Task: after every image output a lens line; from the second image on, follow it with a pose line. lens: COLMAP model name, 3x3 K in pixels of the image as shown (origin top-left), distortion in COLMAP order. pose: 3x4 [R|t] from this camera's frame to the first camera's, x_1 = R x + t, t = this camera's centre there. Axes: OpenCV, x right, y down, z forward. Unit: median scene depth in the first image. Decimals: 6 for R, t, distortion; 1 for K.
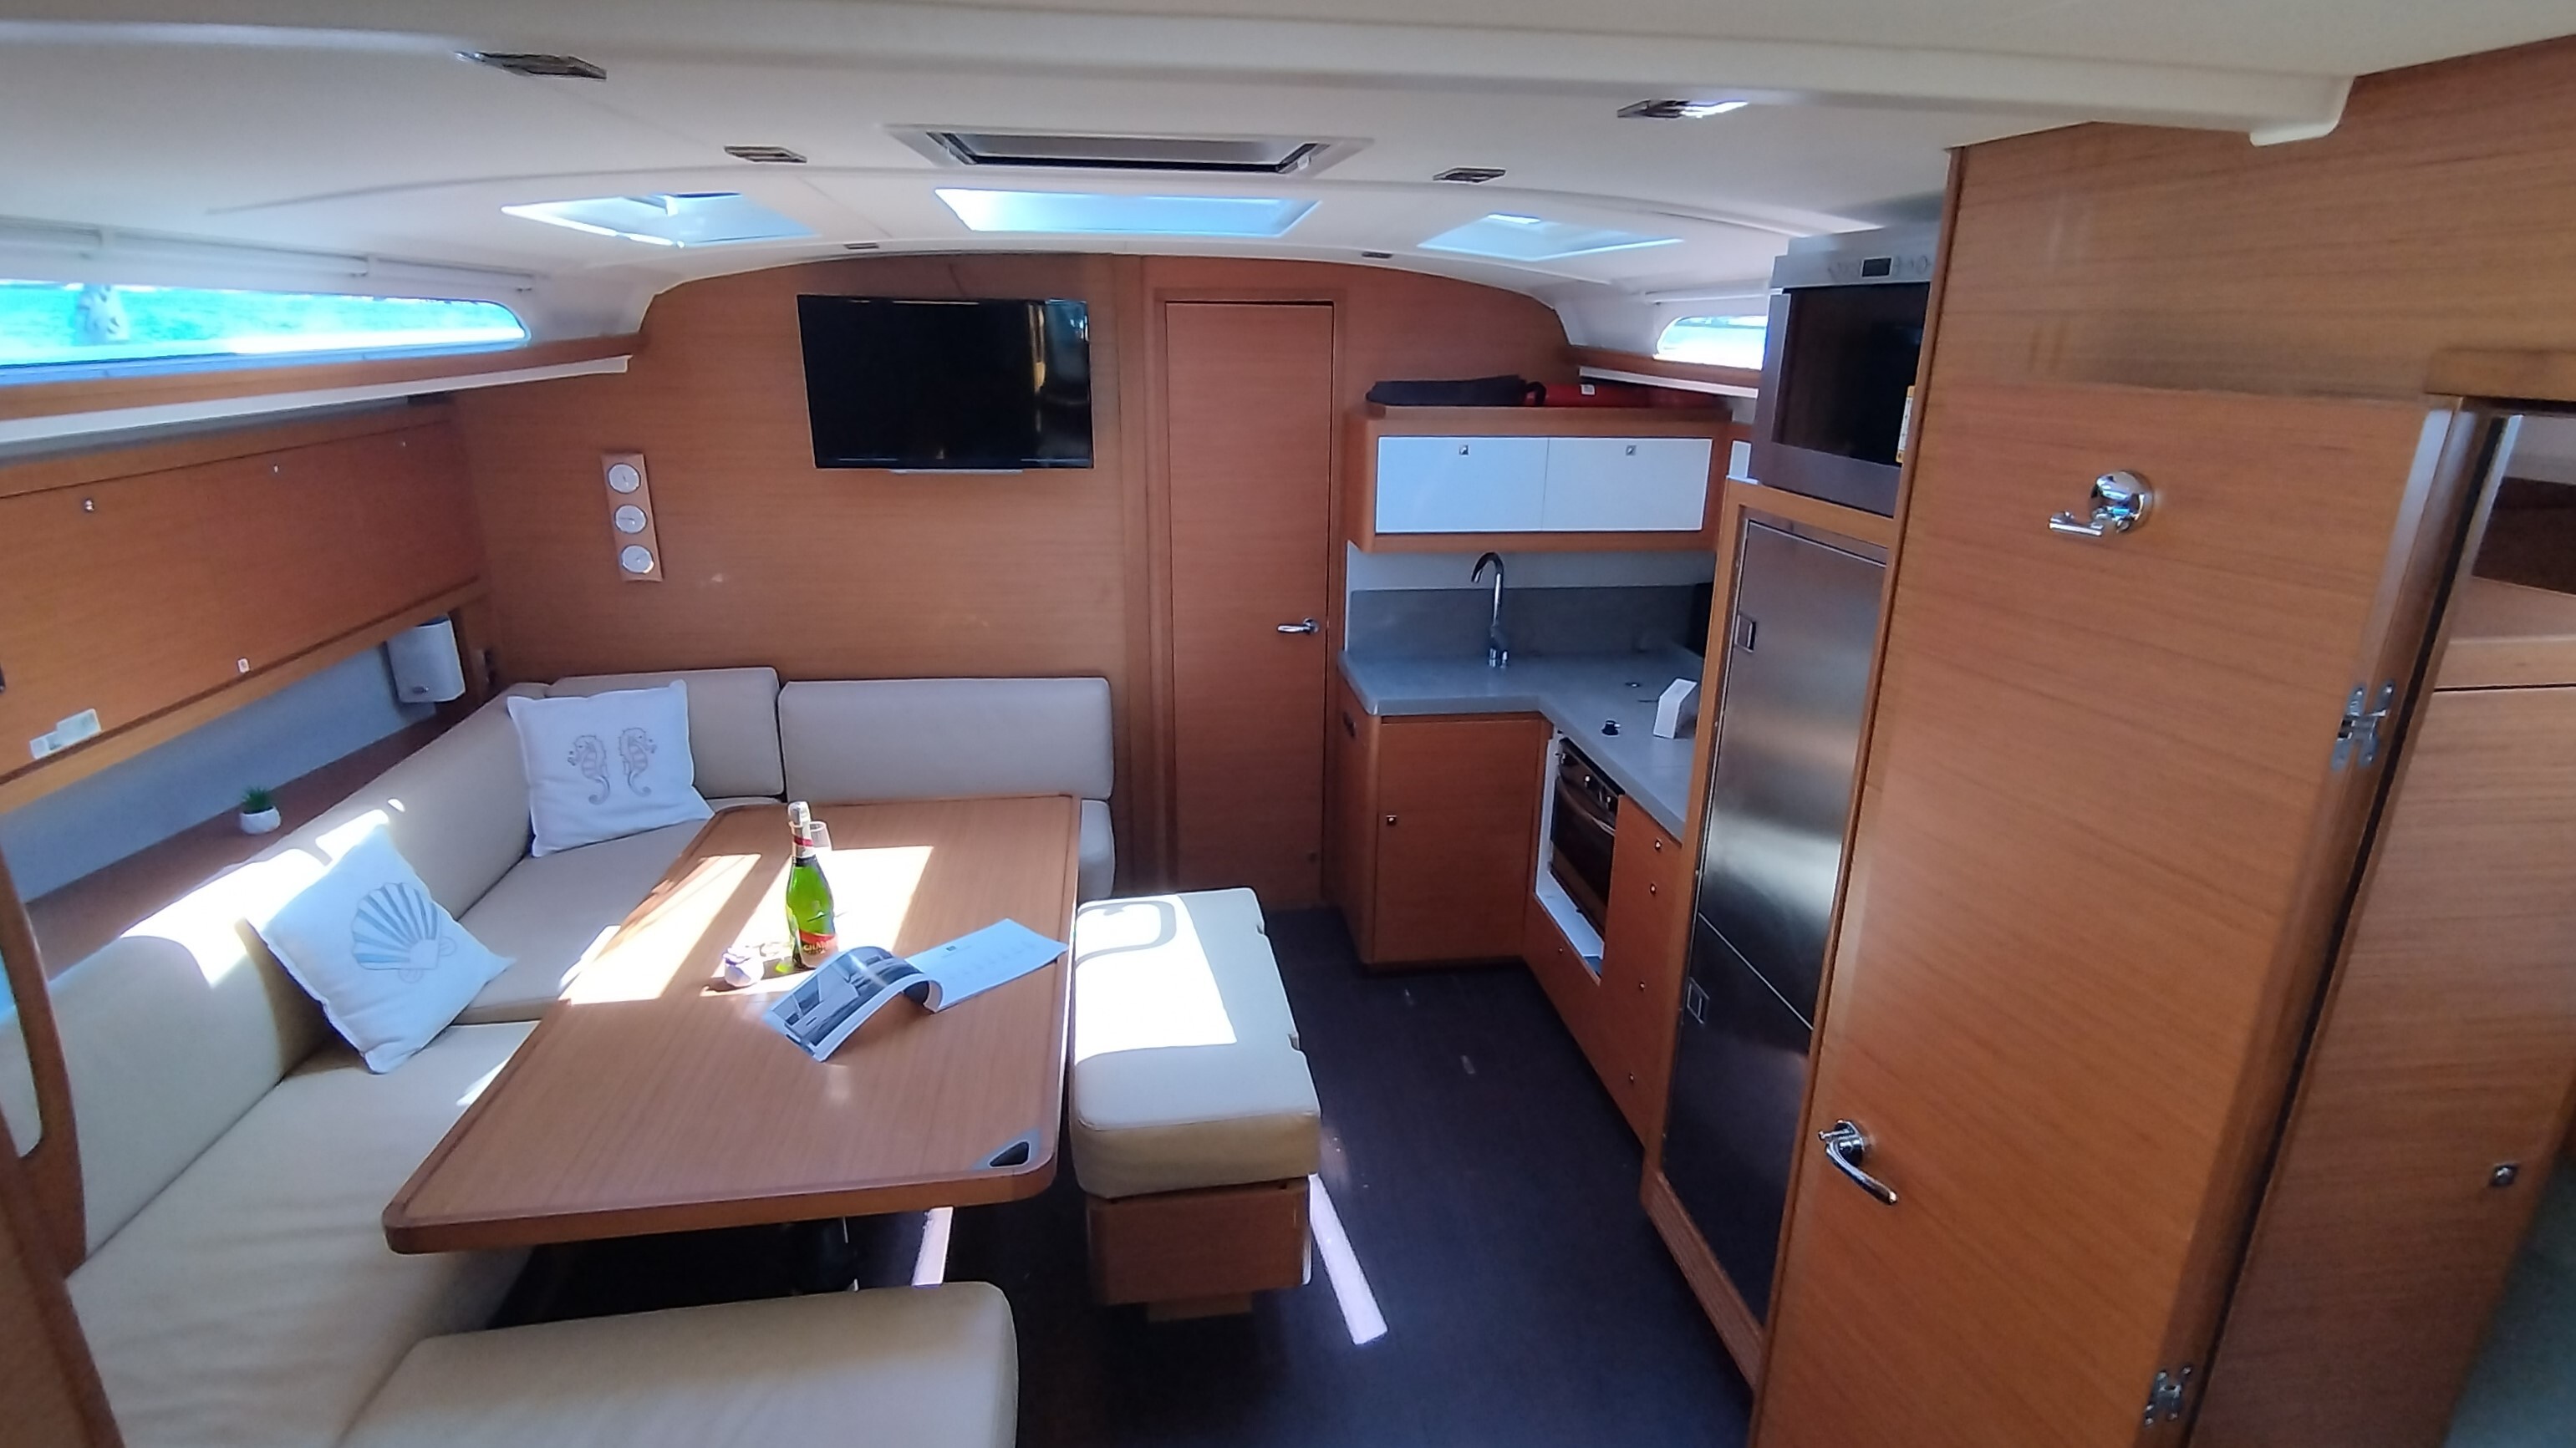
lens RADIAL K [[1248.2, 0, 1314.5], [0, 1248.2, 740.8], [0, 0, 1]] dist [-0.000663, -0.000524]
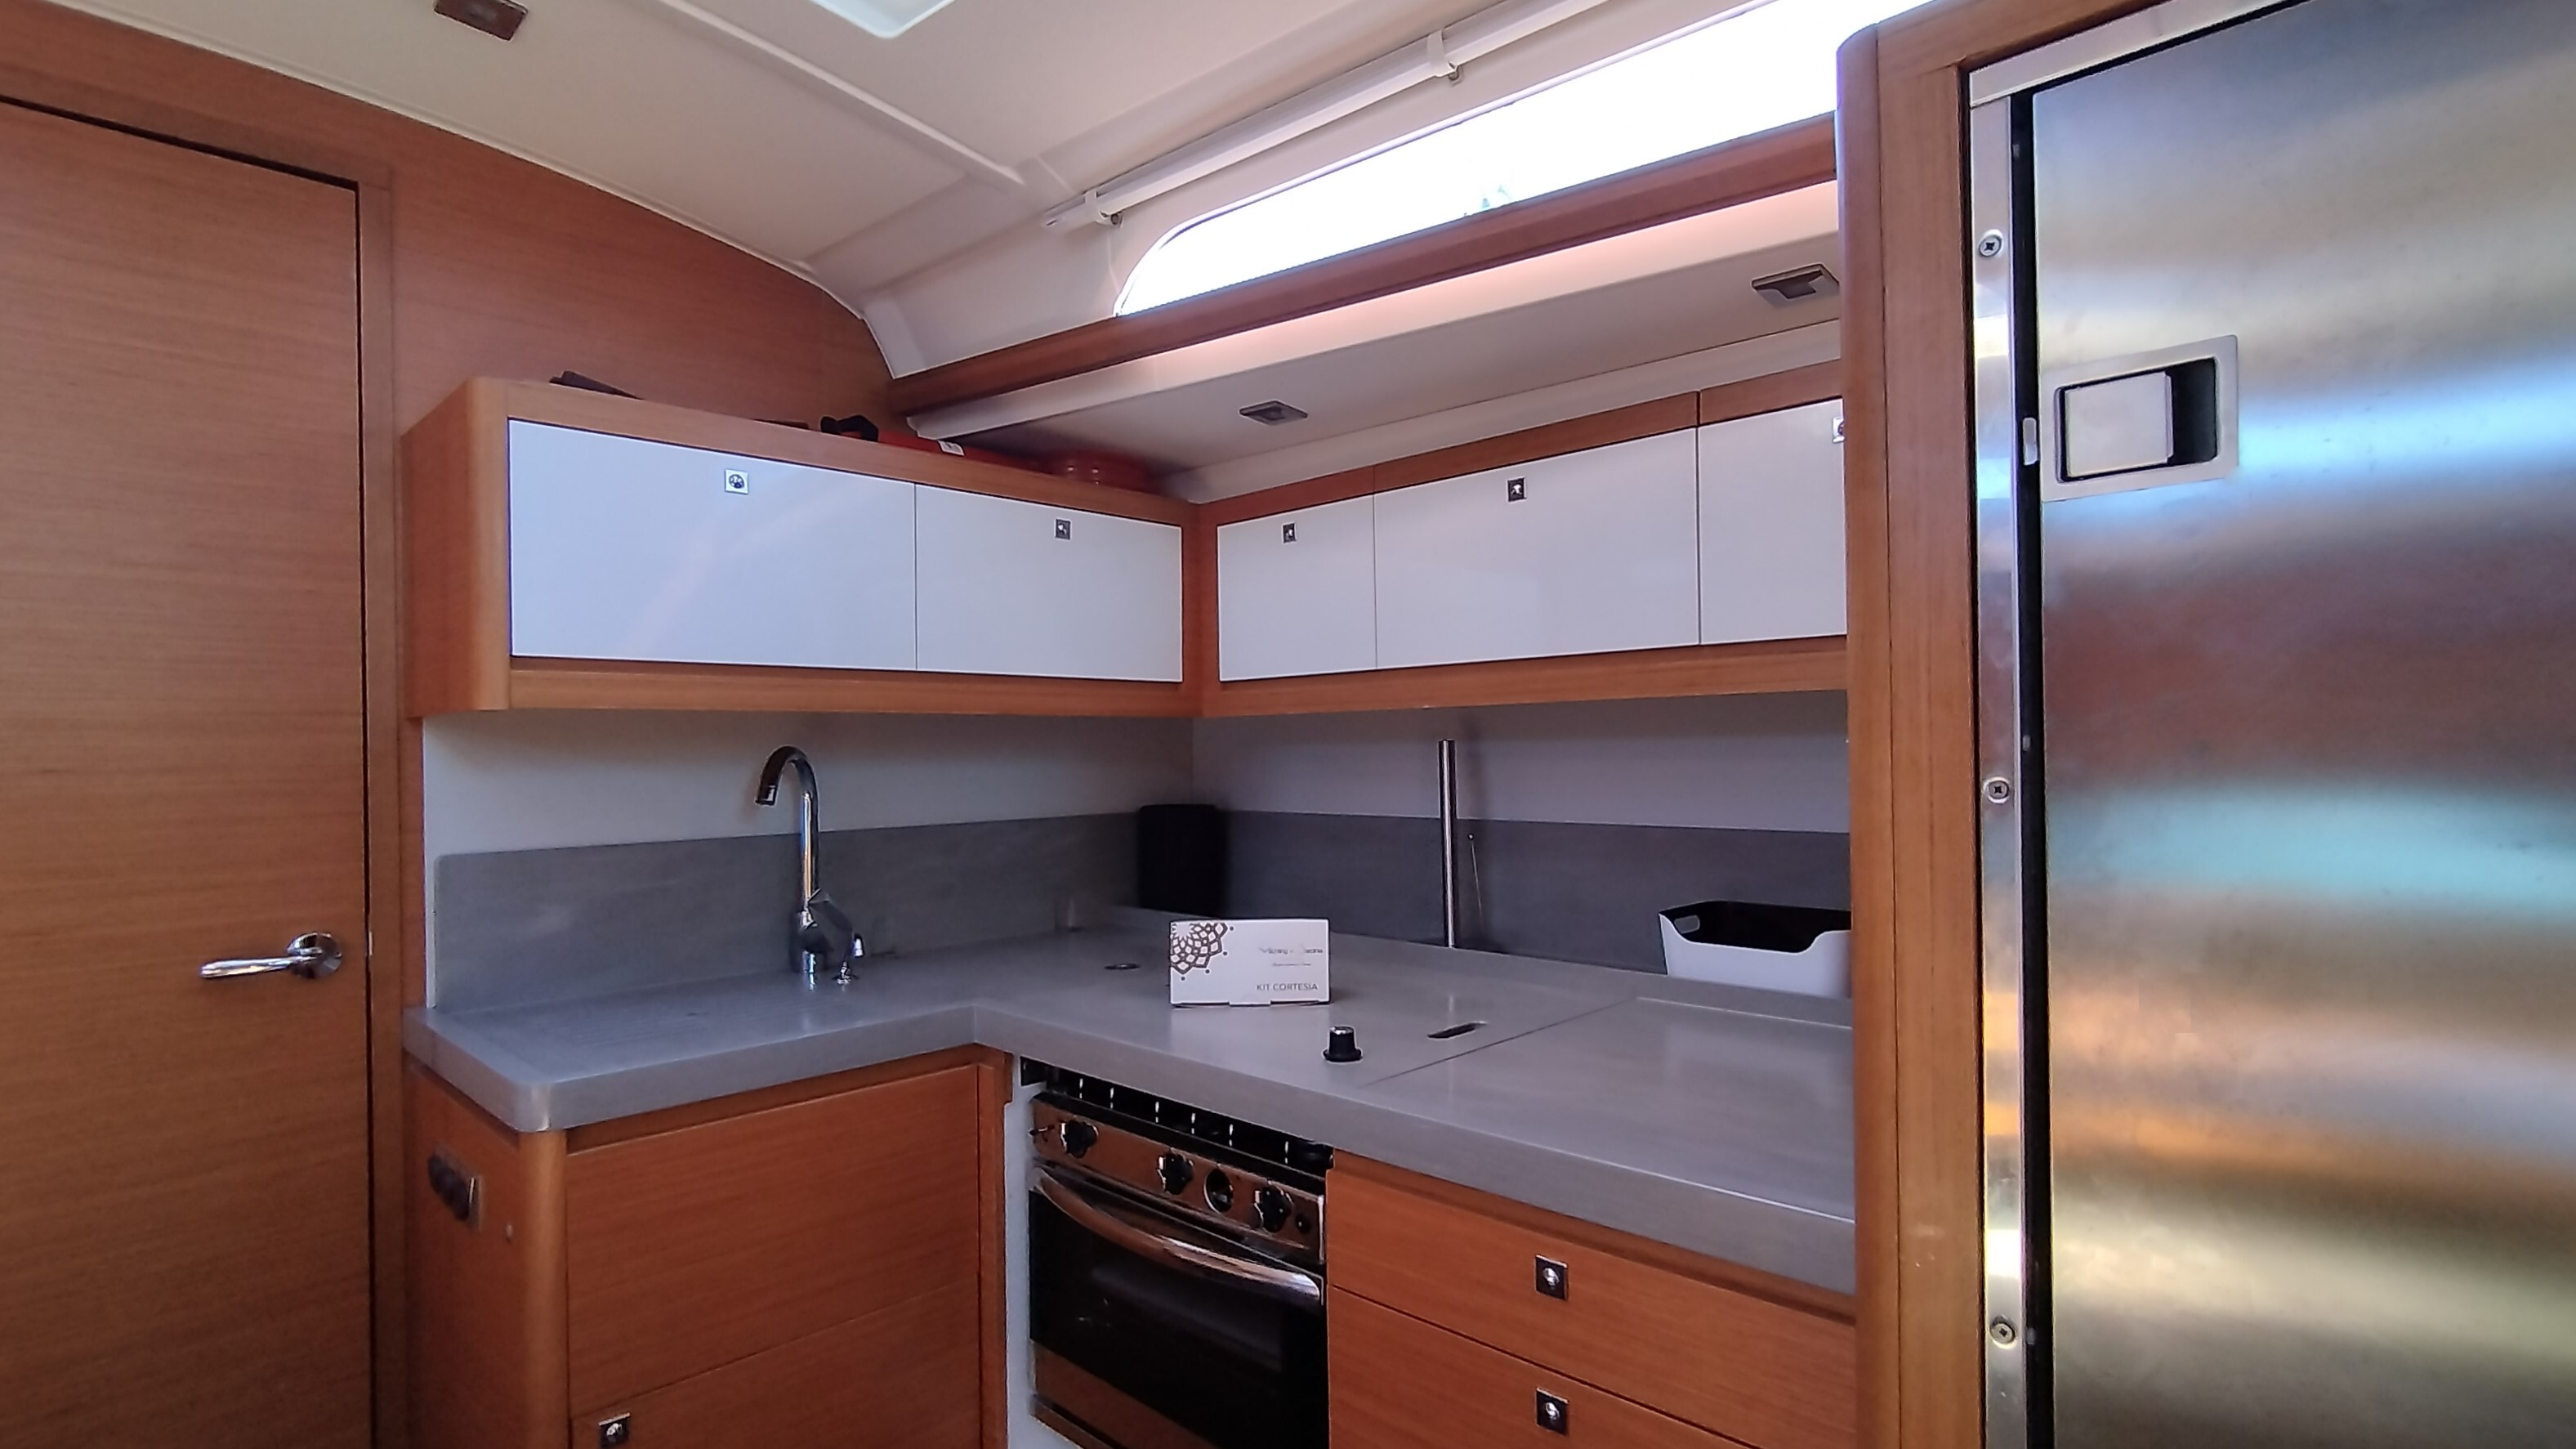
lens RADIAL K [[1248.6, 0, 1314.5], [0, 1248.6, 741.3], [0, 0, 1]] dist [-0.000663, -0.000524]
pose [[0.790380, -0.027926, 0.611981, 0.007649], [0.223779, 0.943089, -0.245978, 0.011394], [-0.570283, 0.331364, 0.751648, 0.581231]]
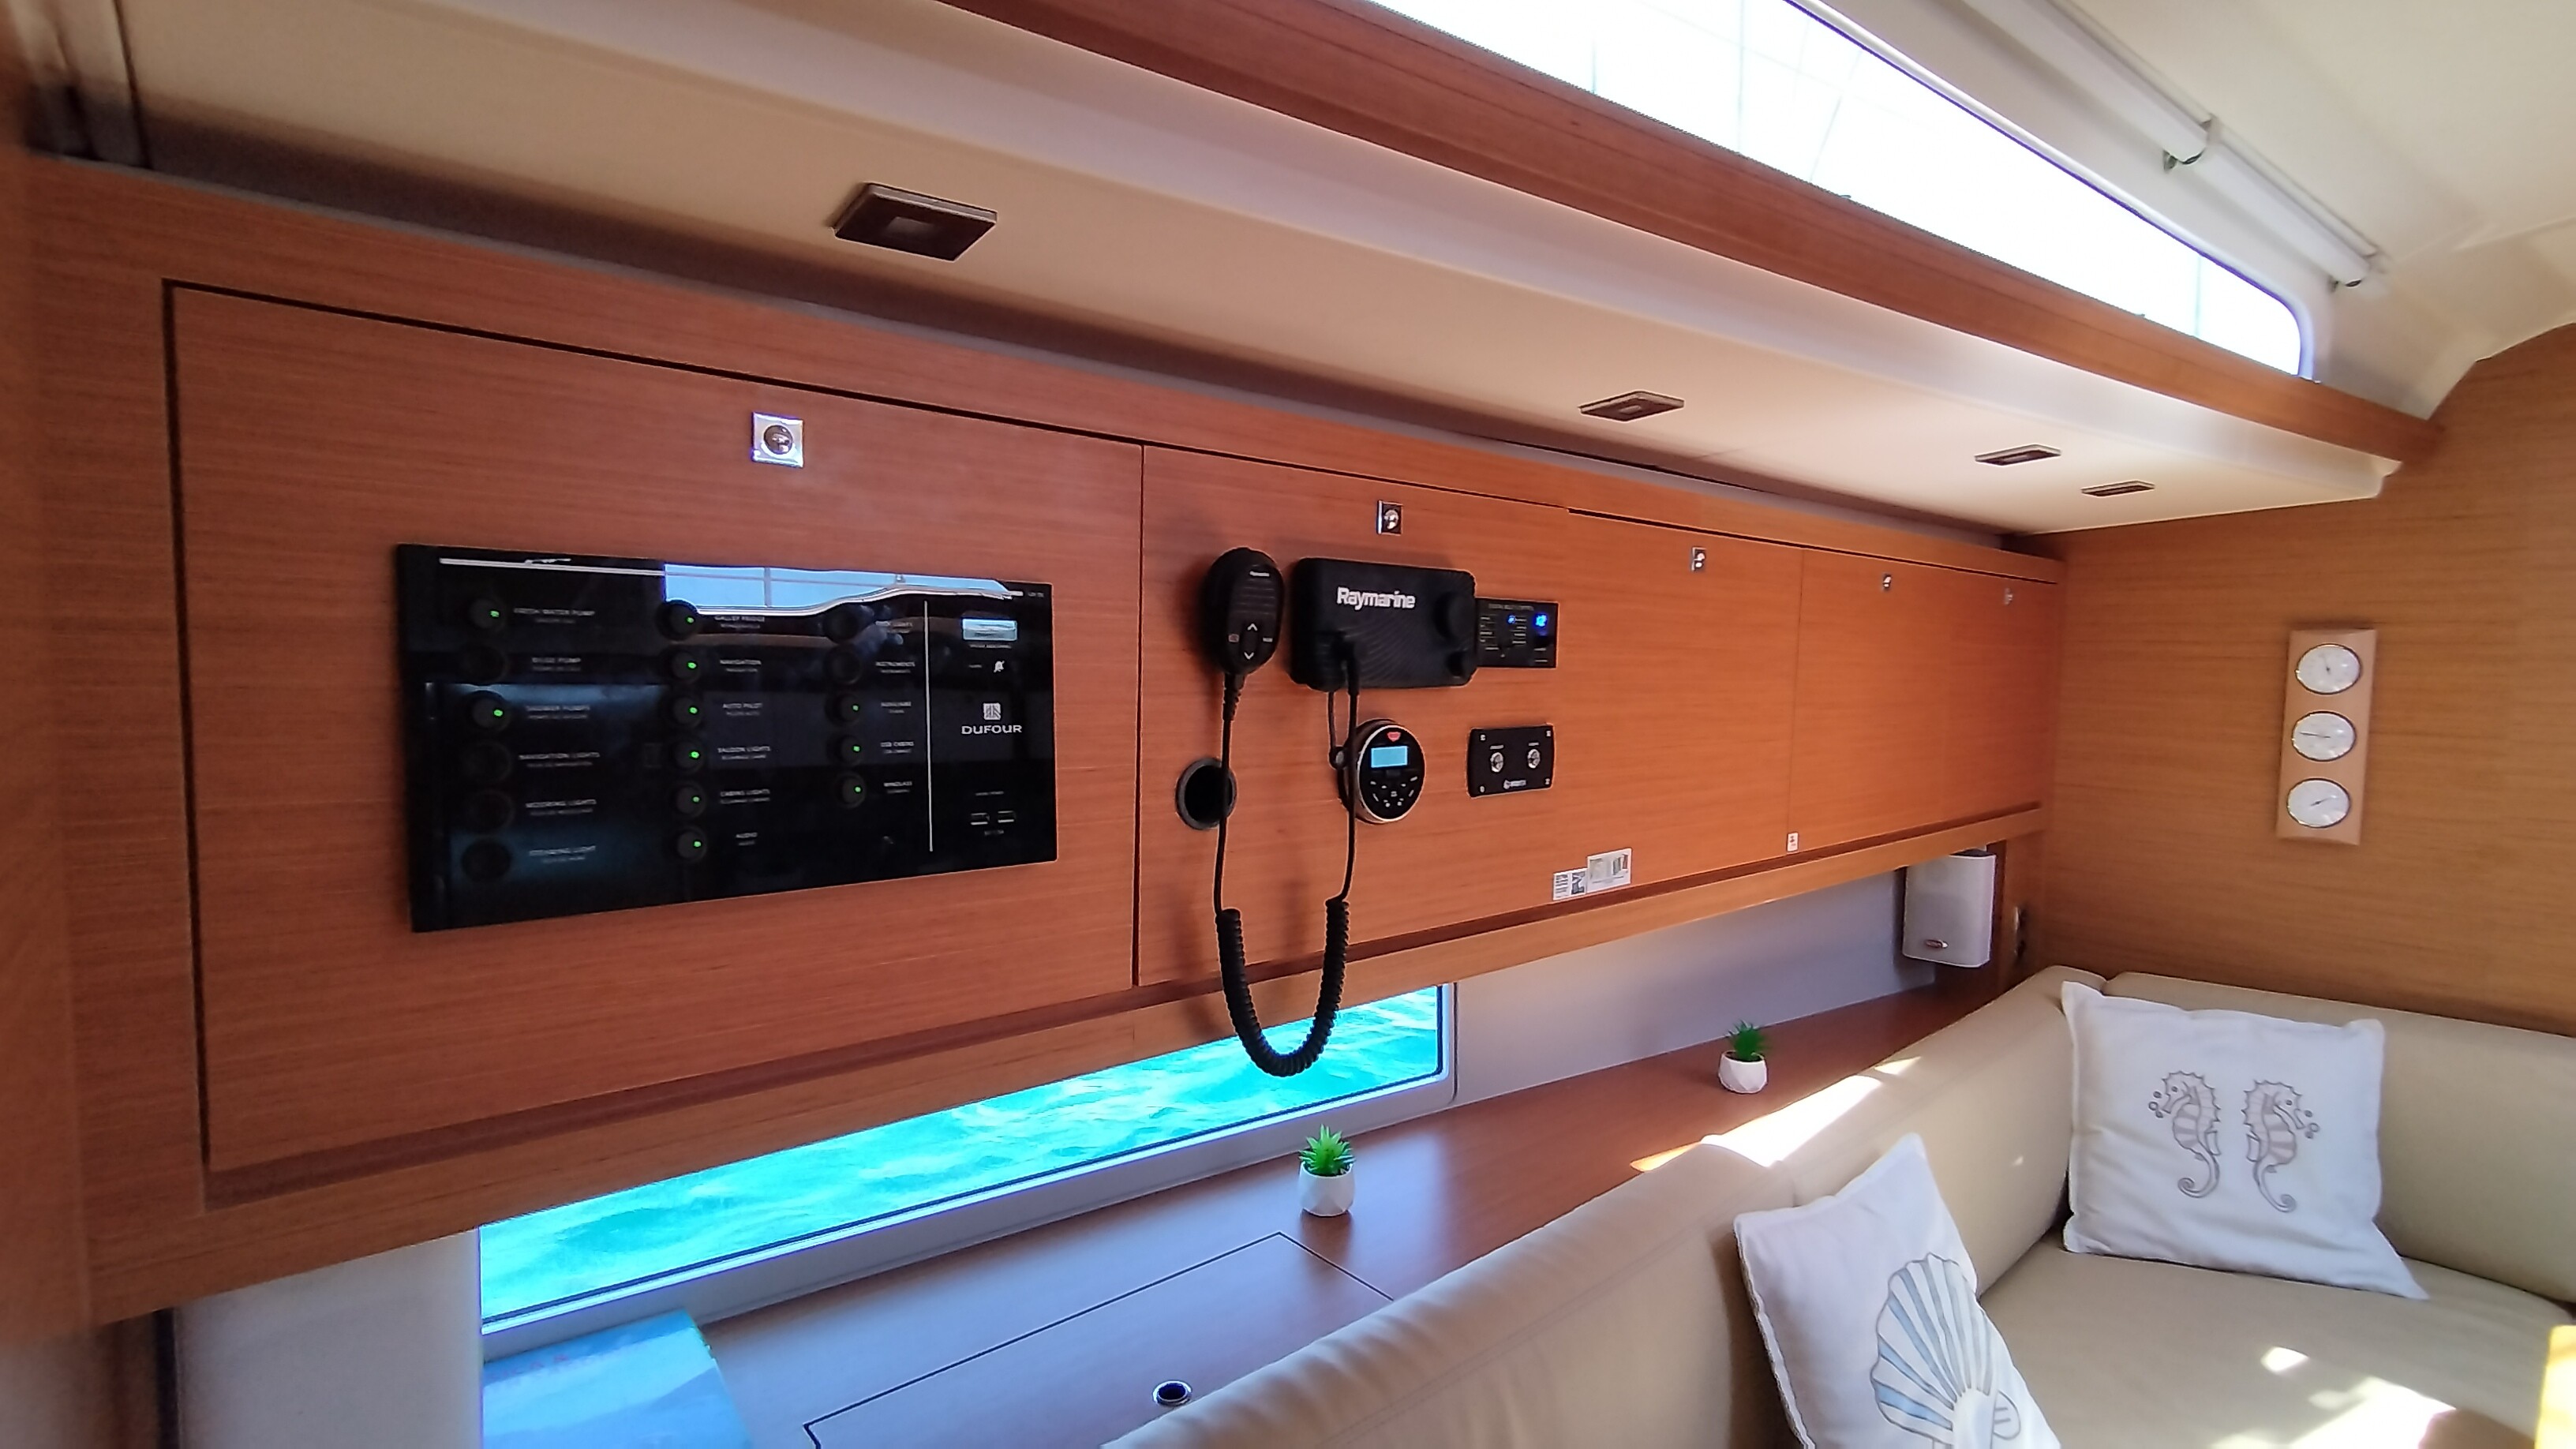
lens RADIAL K [[1172.6, 0, 1317.8], [0, 1172.6, 753.9], [0, 0, 1]] dist [-0.002287, 0.000148]
pose [[0.541180, 0.054267, -0.839154, -0.342034], [-0.272605, 0.955345, -0.114025, 0.026417], [0.795494, 0.290466, 0.531807, 0.325084]]
